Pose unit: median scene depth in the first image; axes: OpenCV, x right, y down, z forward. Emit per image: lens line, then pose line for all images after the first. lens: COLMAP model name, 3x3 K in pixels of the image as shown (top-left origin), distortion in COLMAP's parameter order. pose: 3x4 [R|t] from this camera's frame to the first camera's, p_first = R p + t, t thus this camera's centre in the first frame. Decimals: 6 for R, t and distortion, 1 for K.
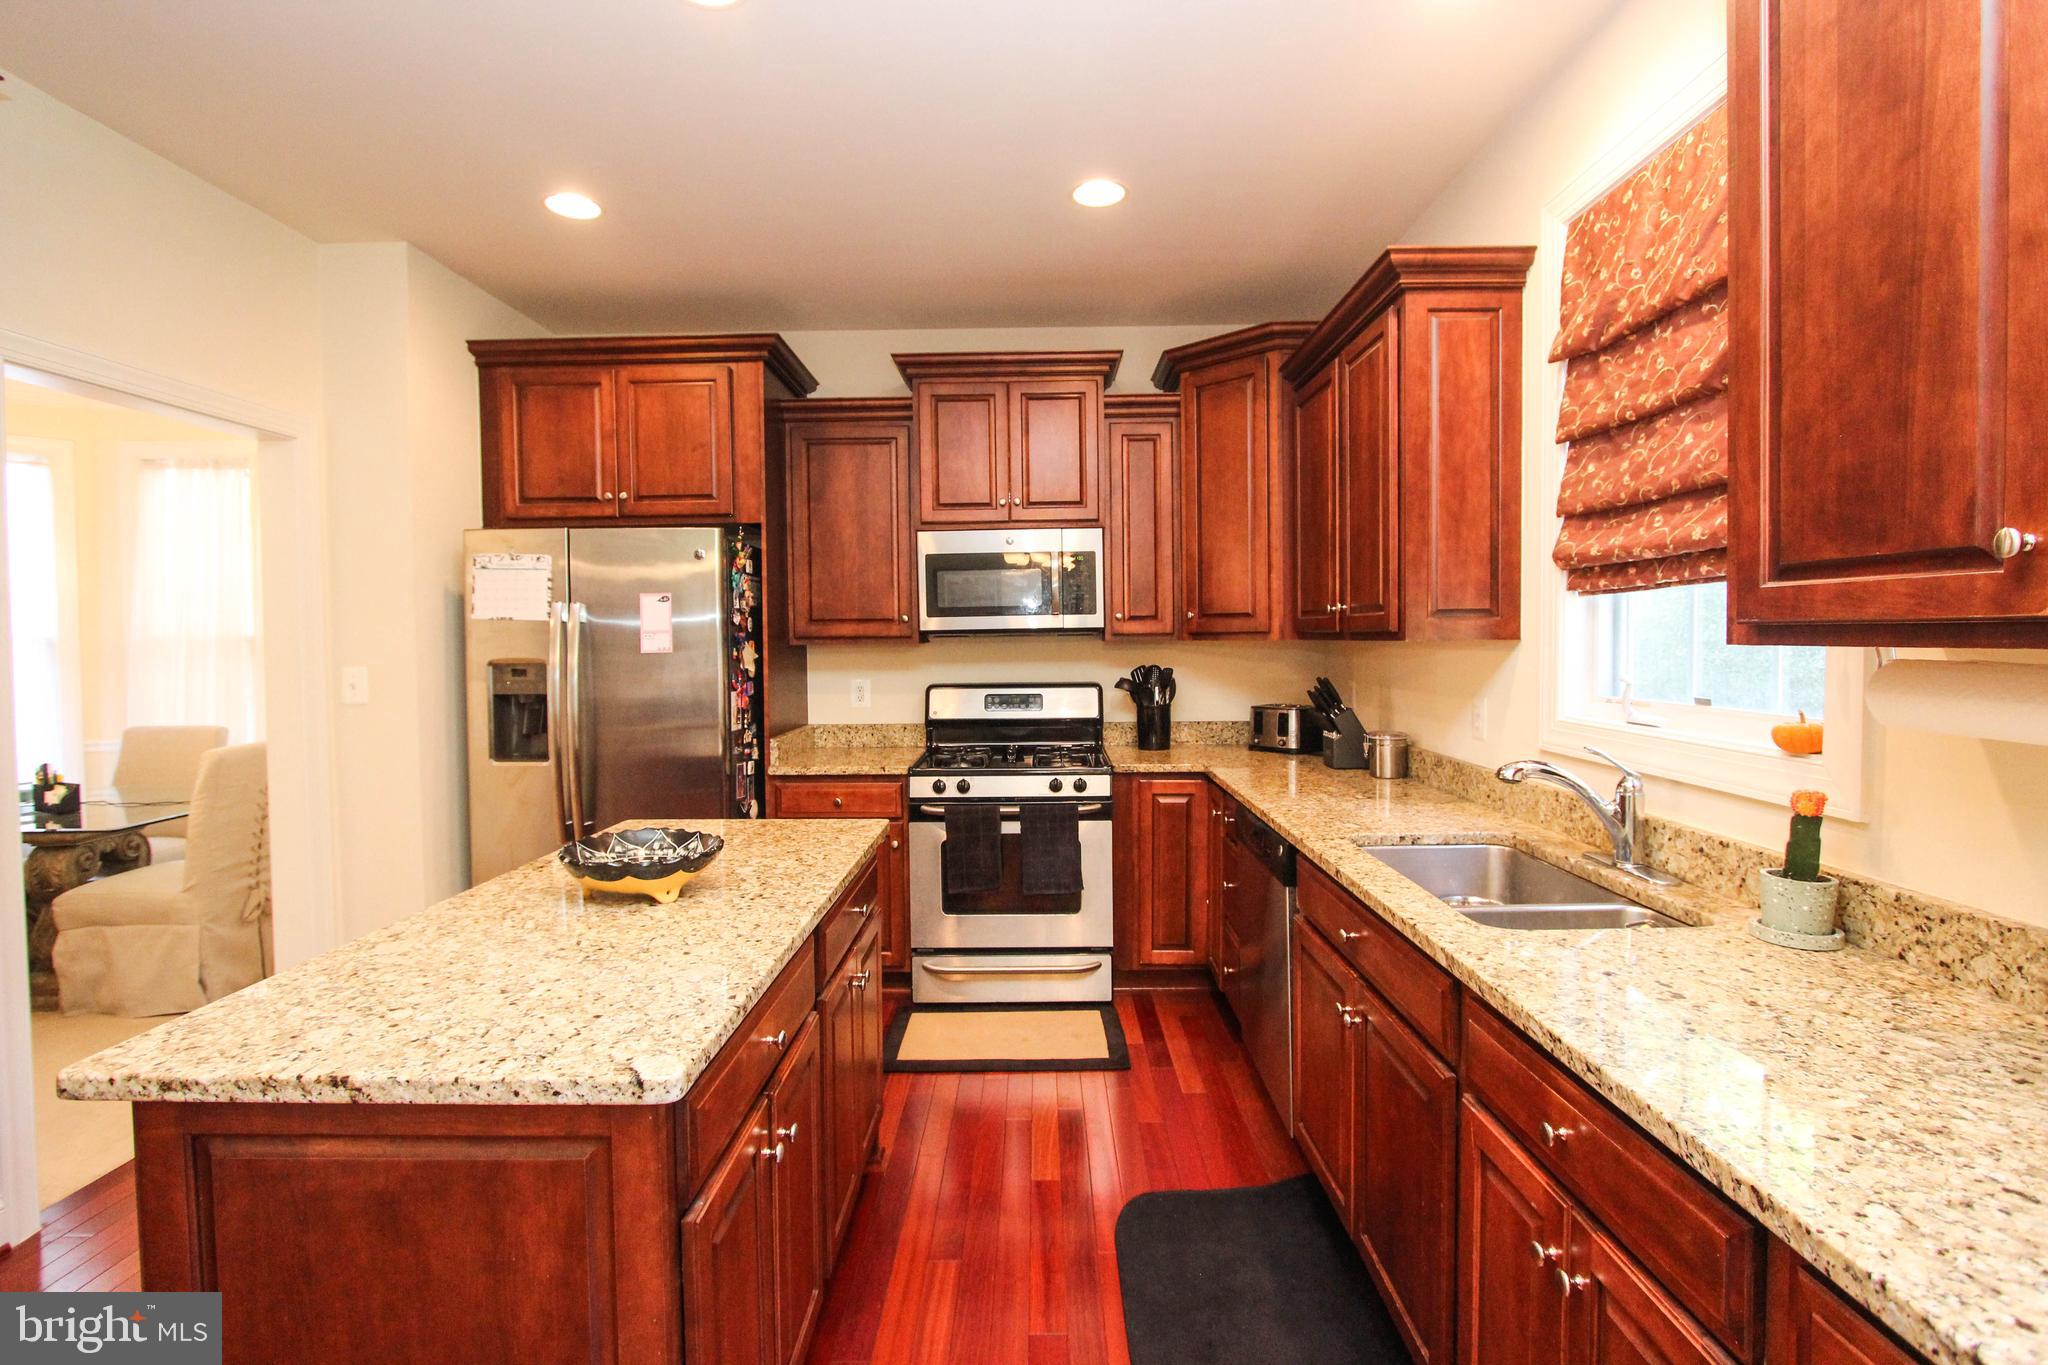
lens RADIAL K [[940.0, 0, 1032.8], [0, 940.0, 668.7], [0, 0, 1]] dist [-0.017744, 0.001684]
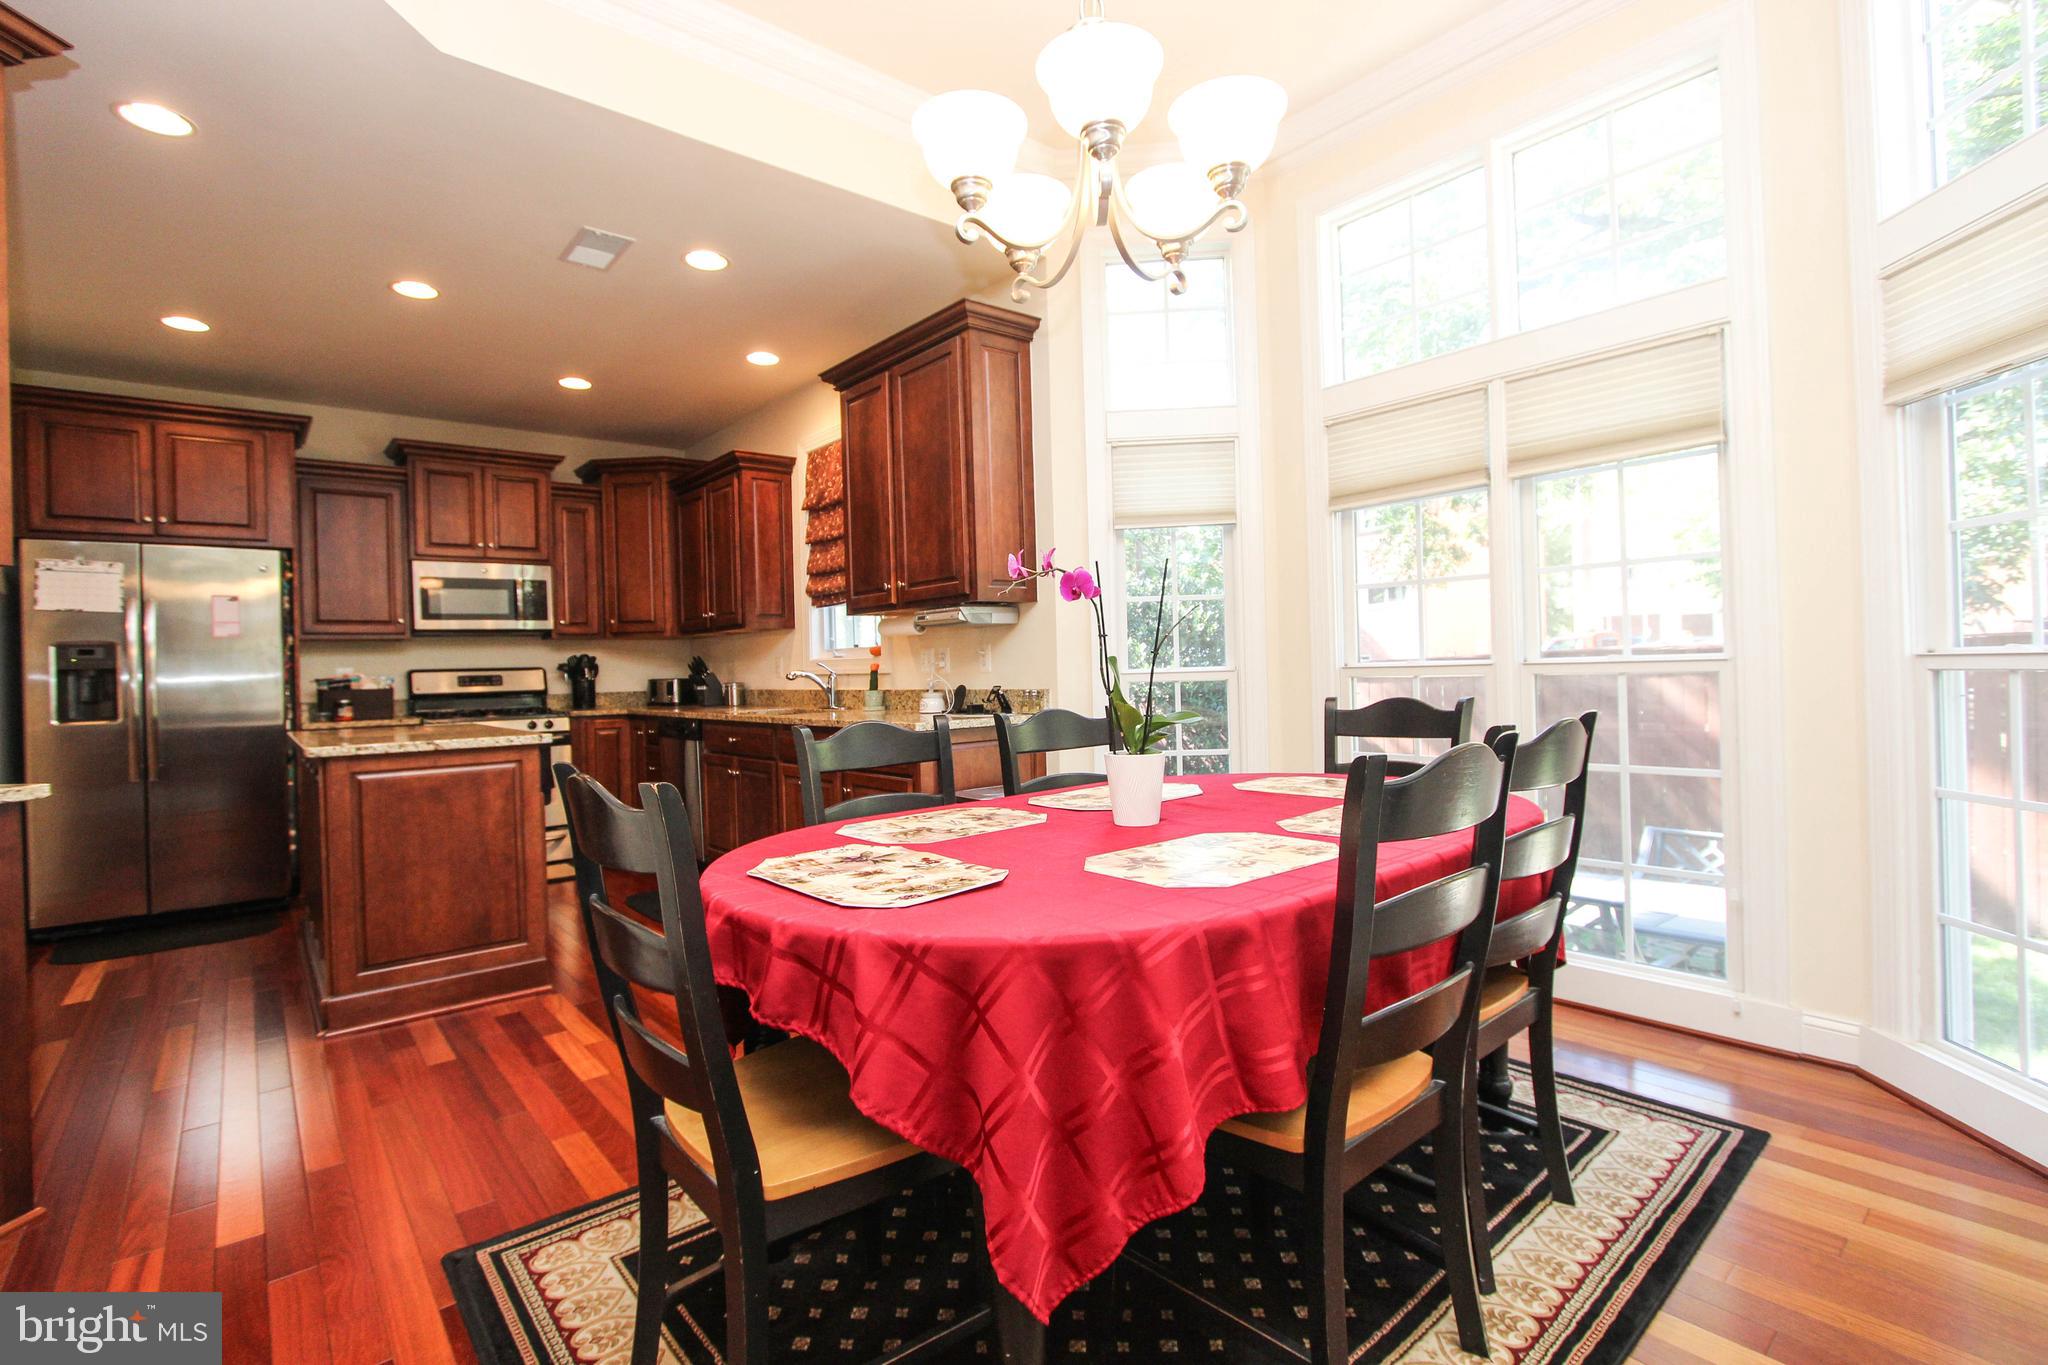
lens RADIAL K [[940.0, 0, 1029.6], [0, 940.0, 675.1], [0, 0, 1]] dist [-0.017744, 0.001684]
pose [[0.760046, -0.015230, 0.649691, -0.511800], [0.041367, 0.998832, -0.024979, 0.158963], [-0.648551, 0.045861, 0.759788, -1.061018]]
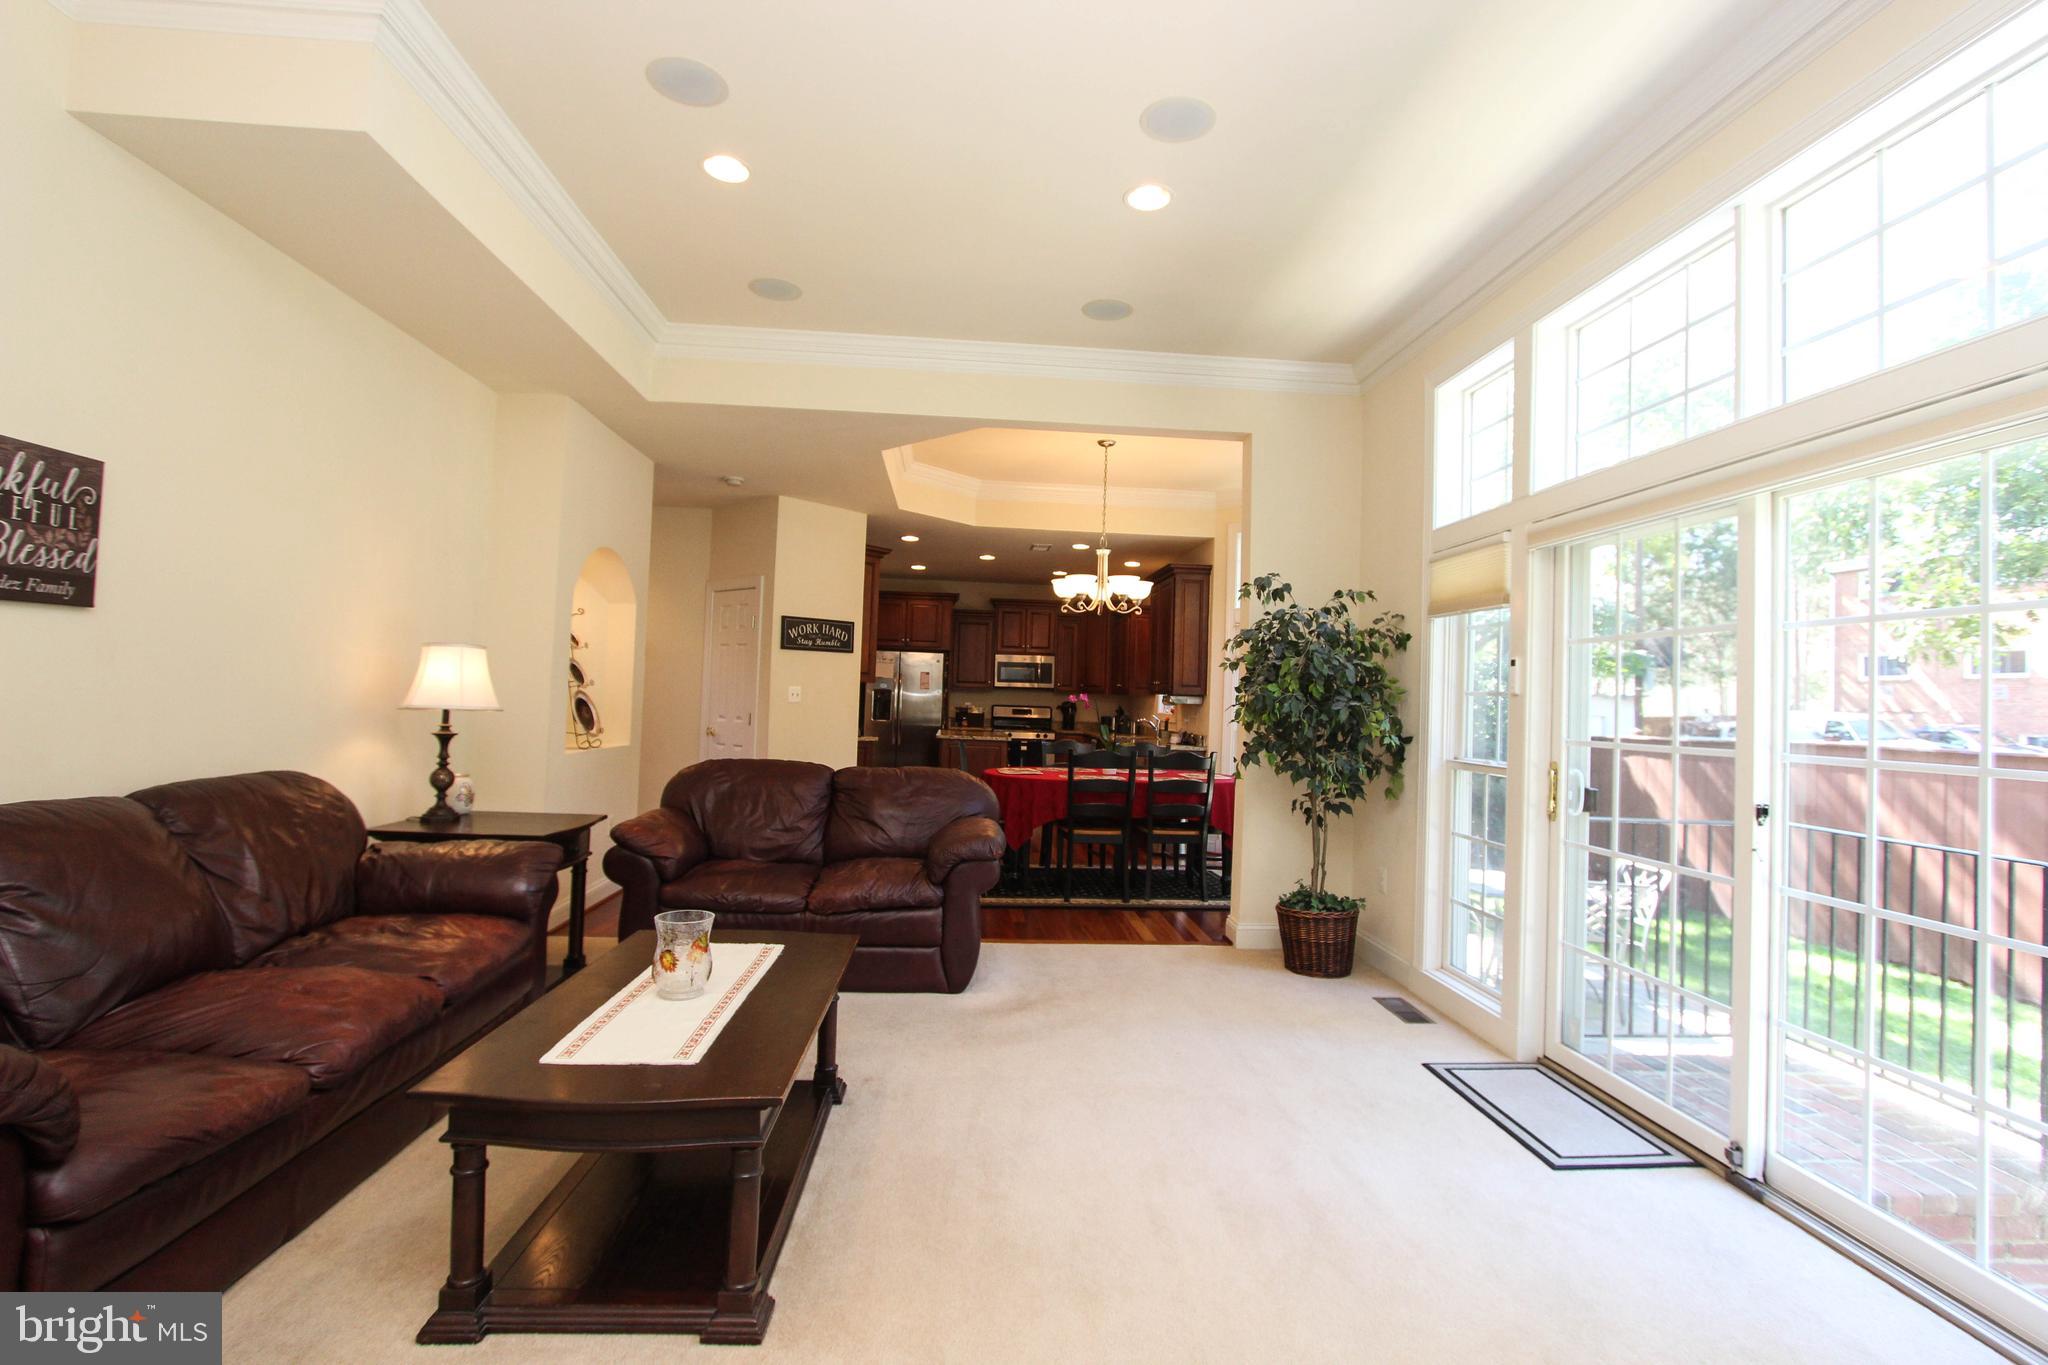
lens RADIAL K [[940.0, 0, 1021.5], [0, 940.0, 678.0], [0, 0, 1]] dist [-0.017744, 0.001684]
pose [[0.996185, 0.046147, 0.074073, -0.397709], [-0.042052, 0.997549, -0.055923, 0.153916], [-0.076472, 0.052595, 0.995684, -3.160171]]
